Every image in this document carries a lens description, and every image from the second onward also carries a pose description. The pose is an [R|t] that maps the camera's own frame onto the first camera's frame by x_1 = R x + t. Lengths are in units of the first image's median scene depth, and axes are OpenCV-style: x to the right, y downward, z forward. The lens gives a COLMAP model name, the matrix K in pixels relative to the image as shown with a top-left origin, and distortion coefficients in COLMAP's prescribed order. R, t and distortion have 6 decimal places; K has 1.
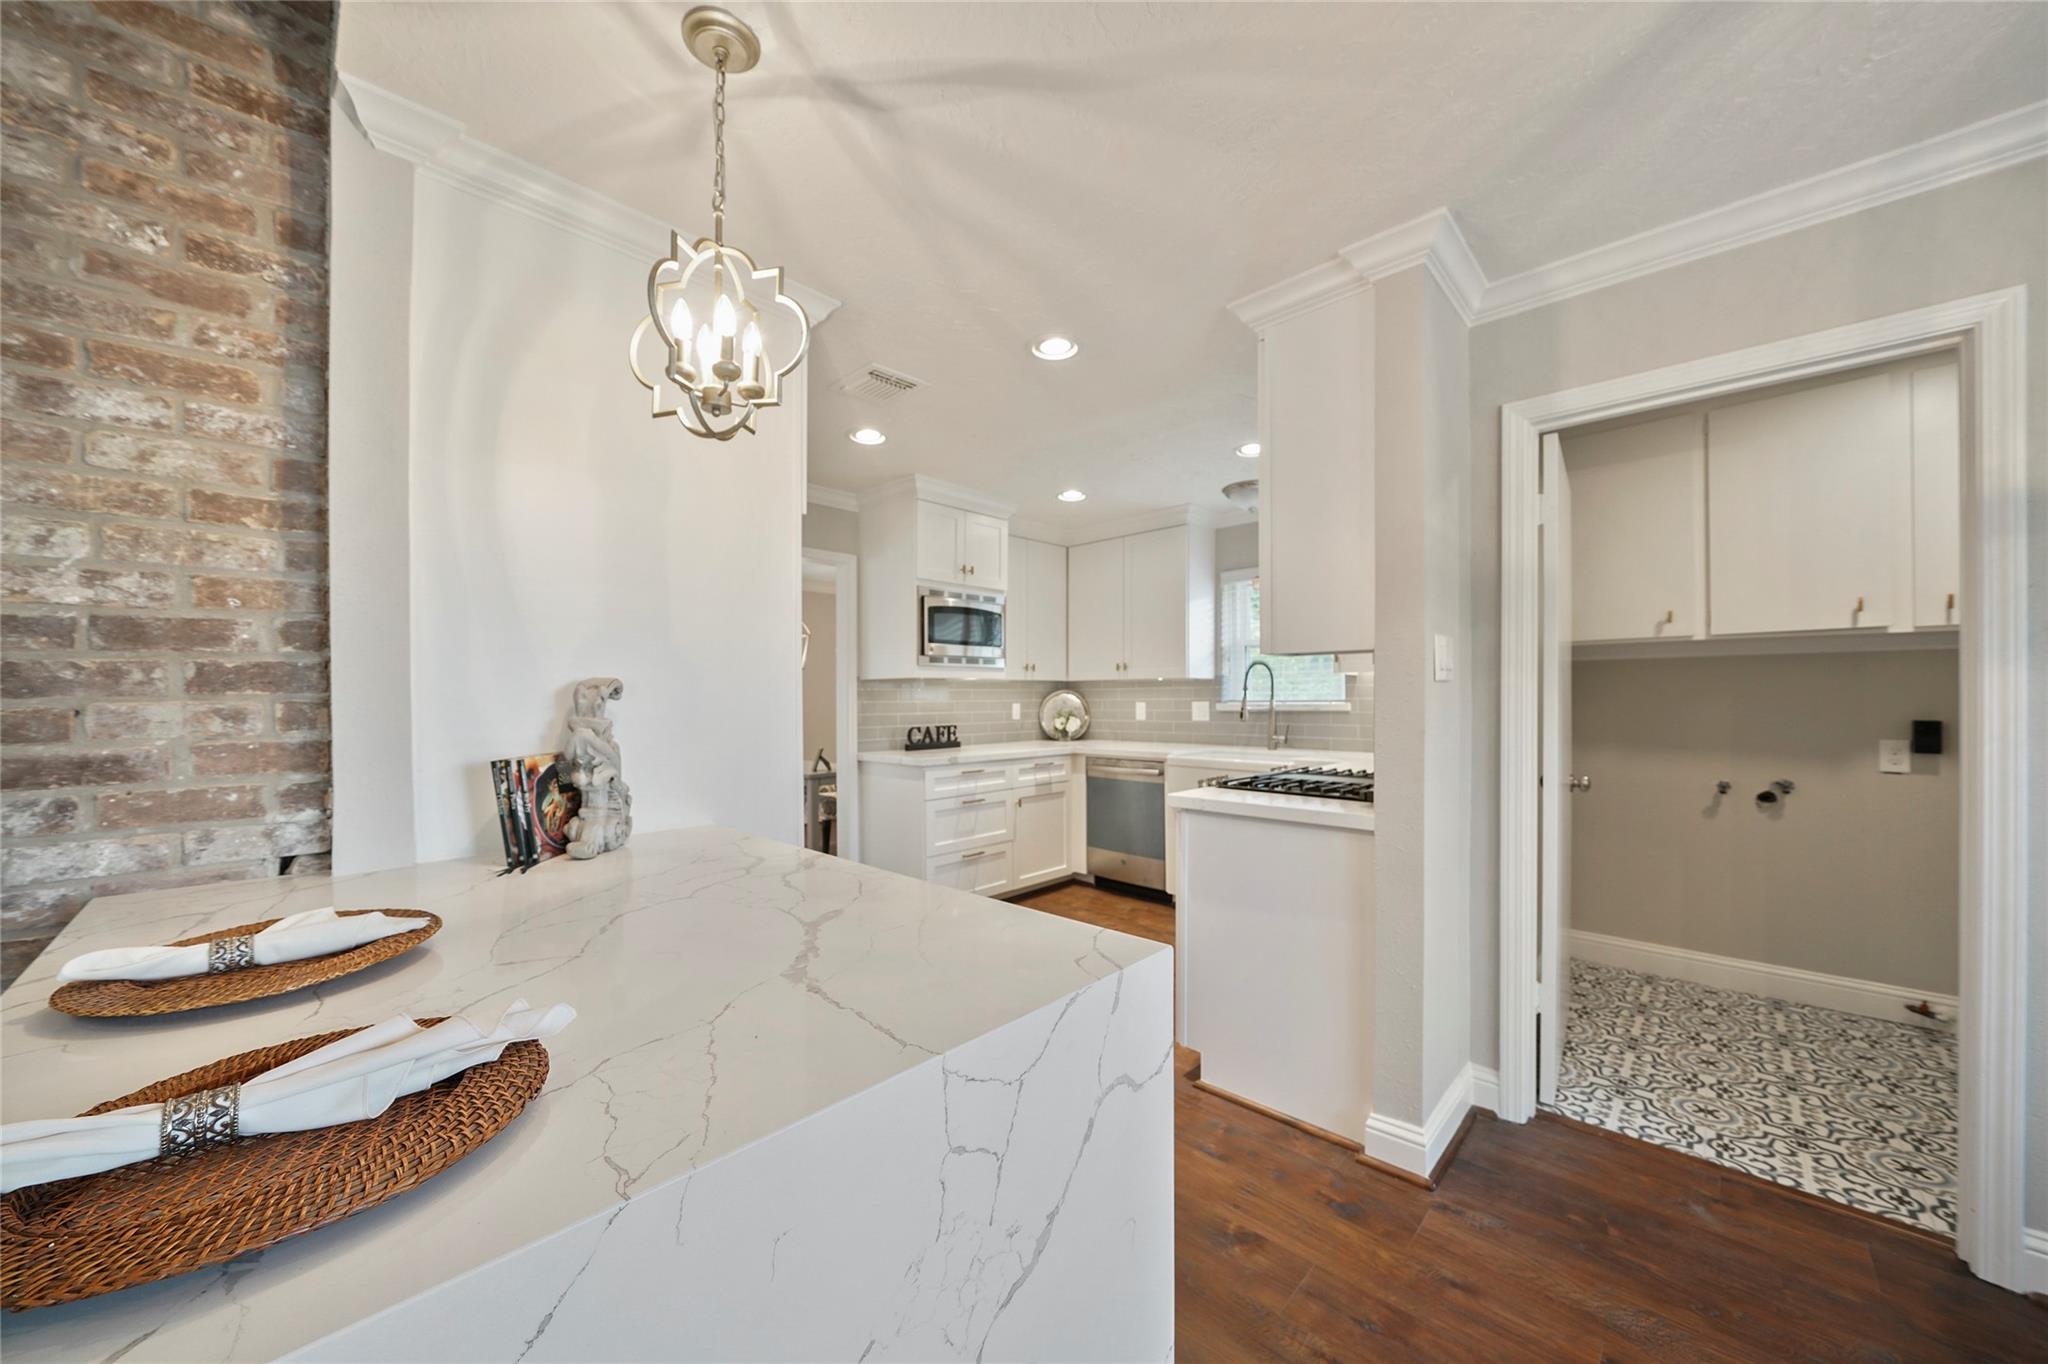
lens RADIAL K [[726.7, 0, 1022.9], [0, 726.7, 694.2], [0, 0, 1]] dist [-0.011743, -0.000013]
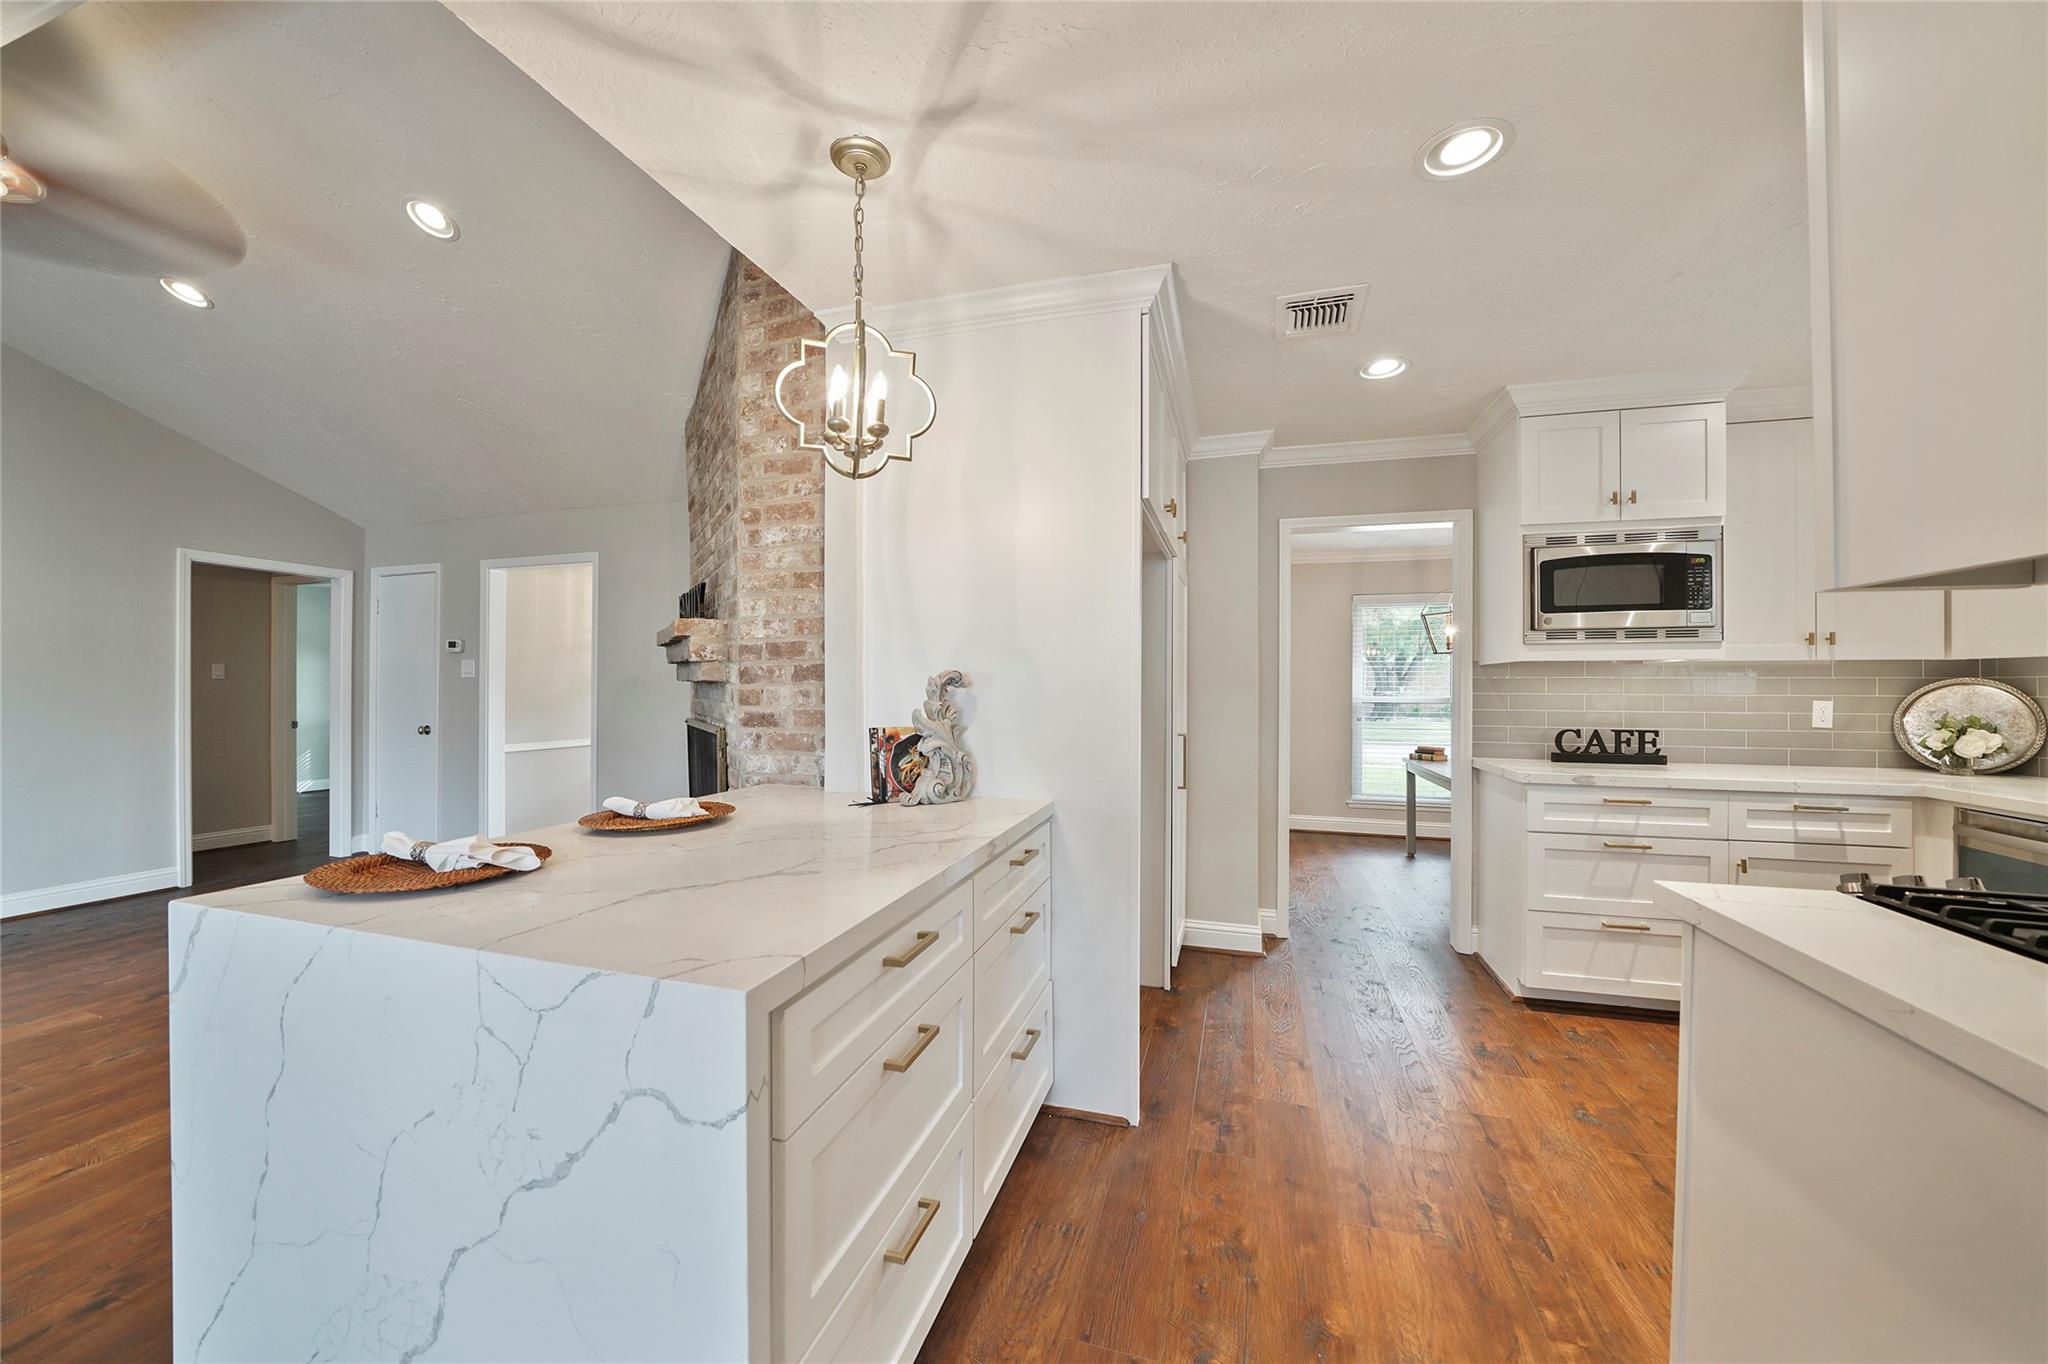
lens RADIAL K [[725.3, 0, 1024.0], [0, 725.3, 682.0], [0, 0, 1]] dist [-0.035555, 0.006218]
pose [[0.458684, 0.000946, -0.888599, 0.289984], [-0.002646, 0.999996, -0.000300, -0.000518], [0.888595, 0.002489, 0.458685, 0.247148]]
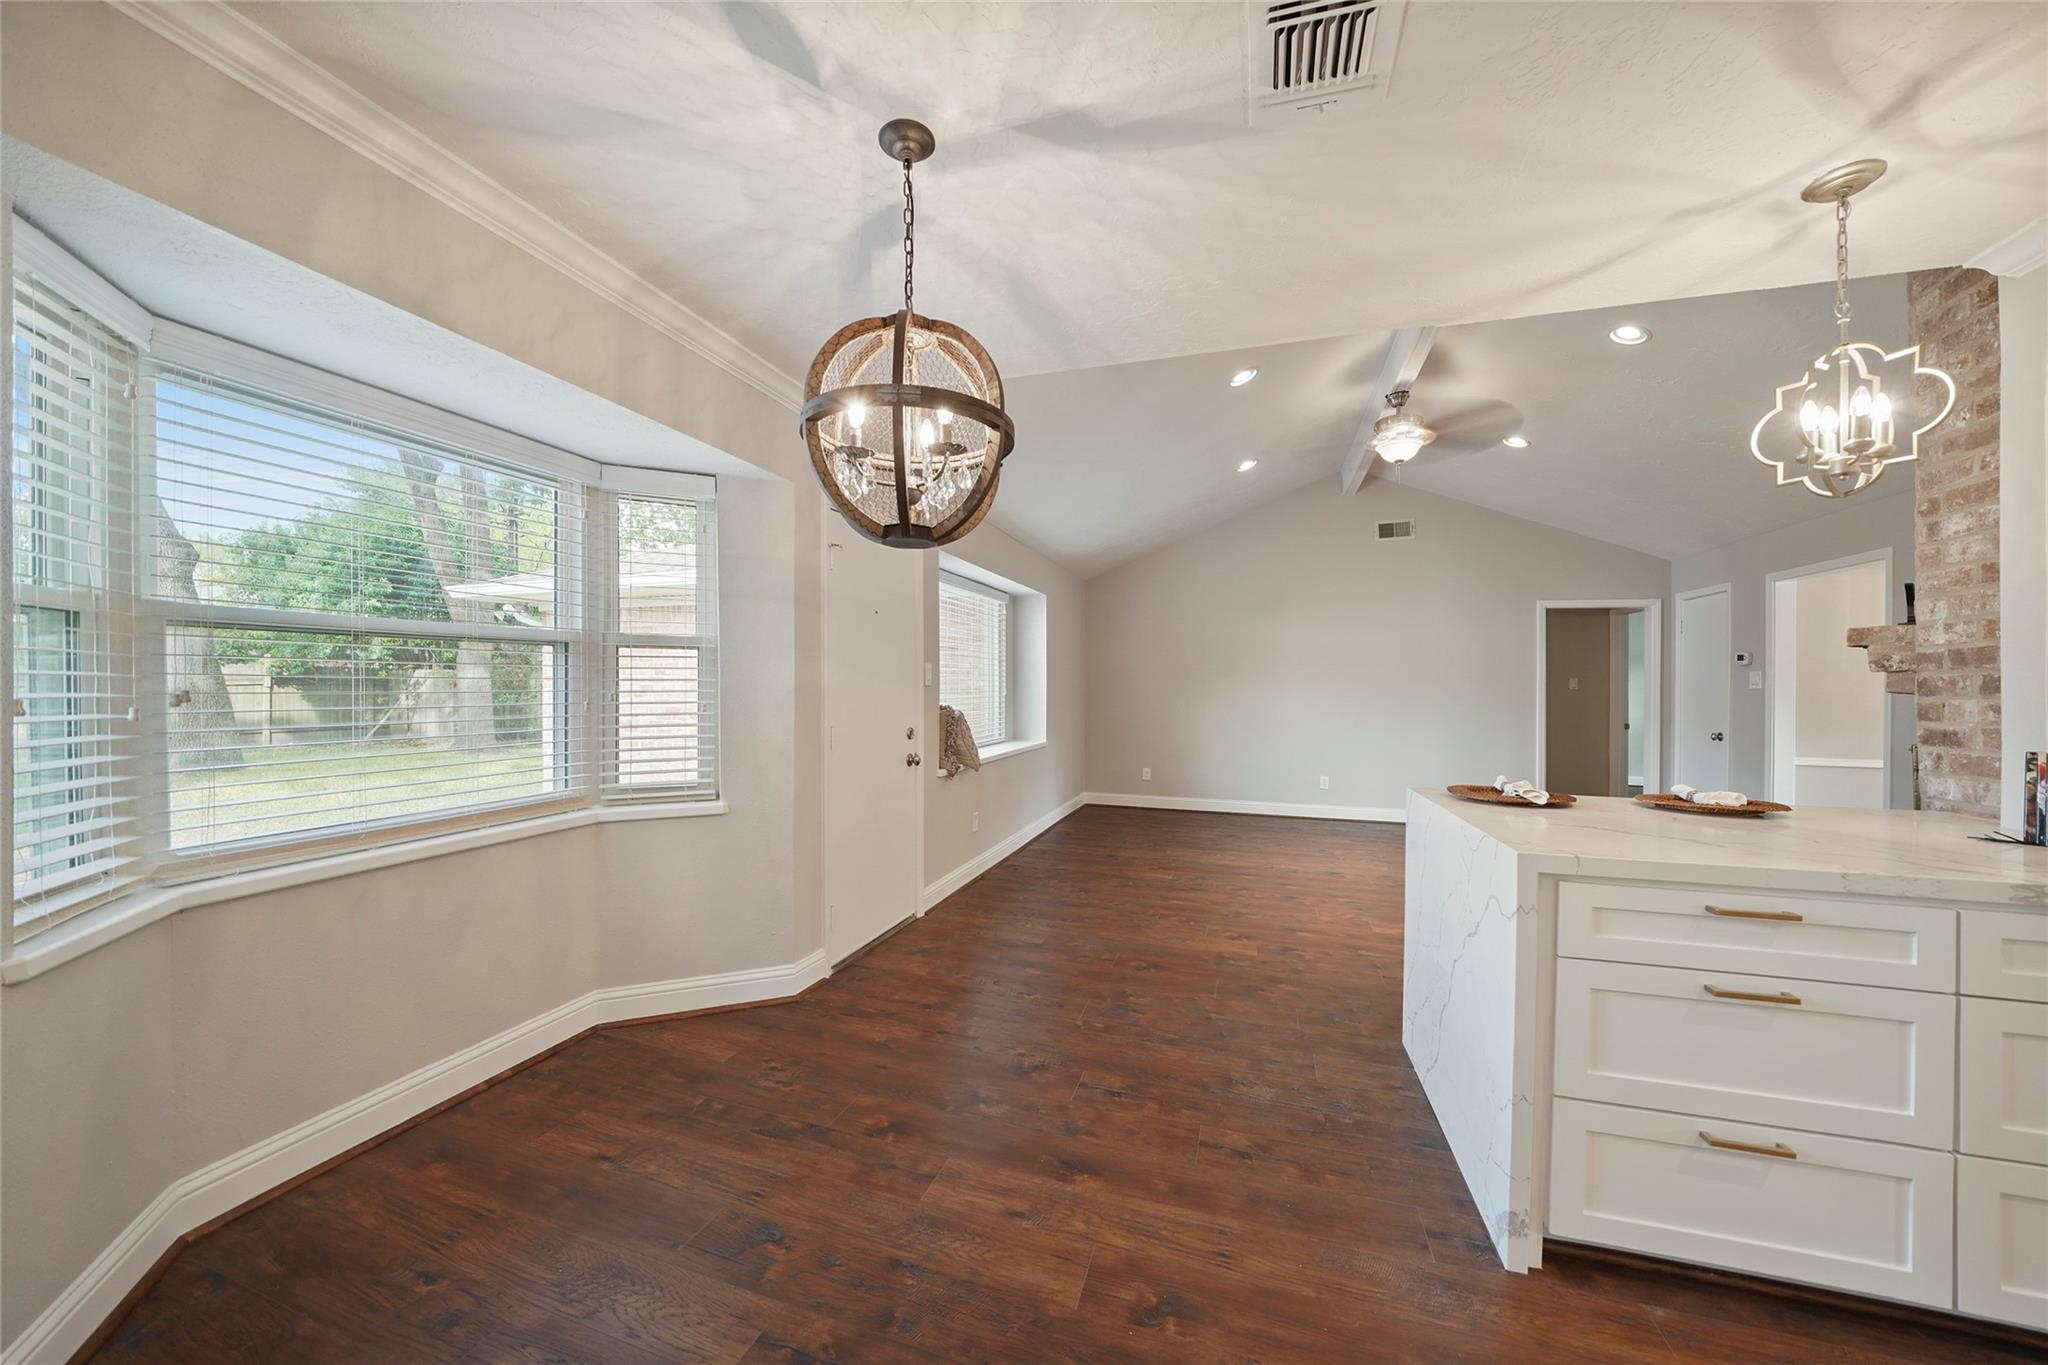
lens RADIAL K [[711.6, 0, 1041.9], [0, 711.6, 683.6], [0, 0, 1]] dist [-0.009975, 0.000156]
pose [[-0.887413, -0.007350, -0.460916, 0.503175], [-0.005803, 0.999972, -0.004775, -0.002194], [0.460938, -0.001563, -0.887431, 0.519561]]
